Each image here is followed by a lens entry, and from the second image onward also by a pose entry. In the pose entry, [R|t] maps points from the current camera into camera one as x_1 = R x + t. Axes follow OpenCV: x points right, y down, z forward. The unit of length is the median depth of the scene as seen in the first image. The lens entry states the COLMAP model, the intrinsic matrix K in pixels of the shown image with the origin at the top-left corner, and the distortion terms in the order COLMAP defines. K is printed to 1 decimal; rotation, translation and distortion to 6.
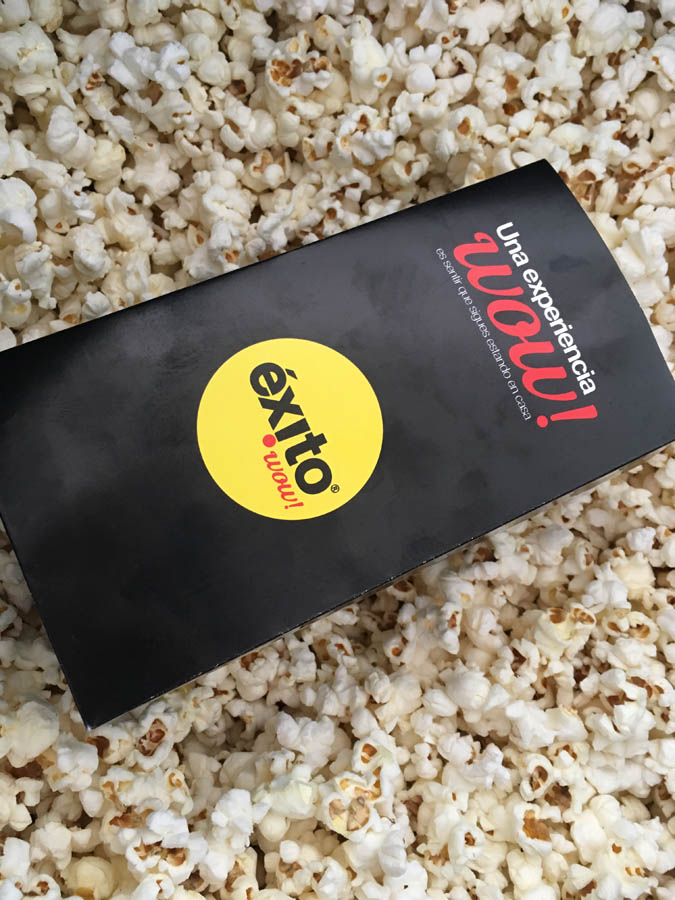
lens RADIAL K [[757.2, 0, 338.9], [0, 757.2, 452.5], [0, 0, 1]] dist [0.020320, -0.000175]
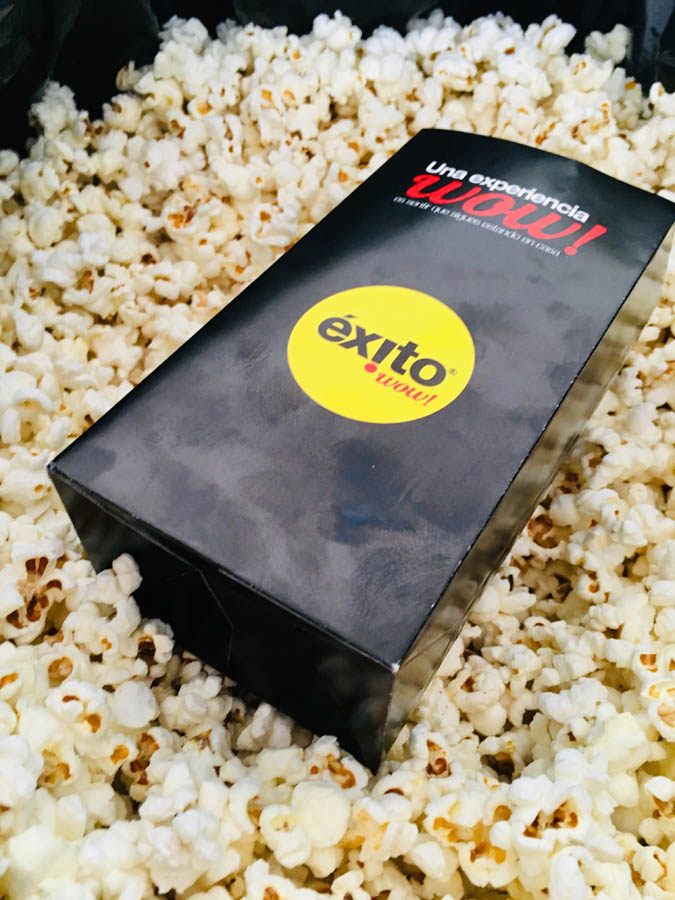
lens RADIAL K [[757.2, 0, 335.4], [0, 757.2, 450.0], [0, 0, 1]] dist [0.020320, -0.000175]
pose [[0.840791, -0.506853, 0.190187, -0.367976], [0.540856, 0.771294, -0.335532, 0.369324], [0.023375, 0.384976, 0.922631, 0.125540]]
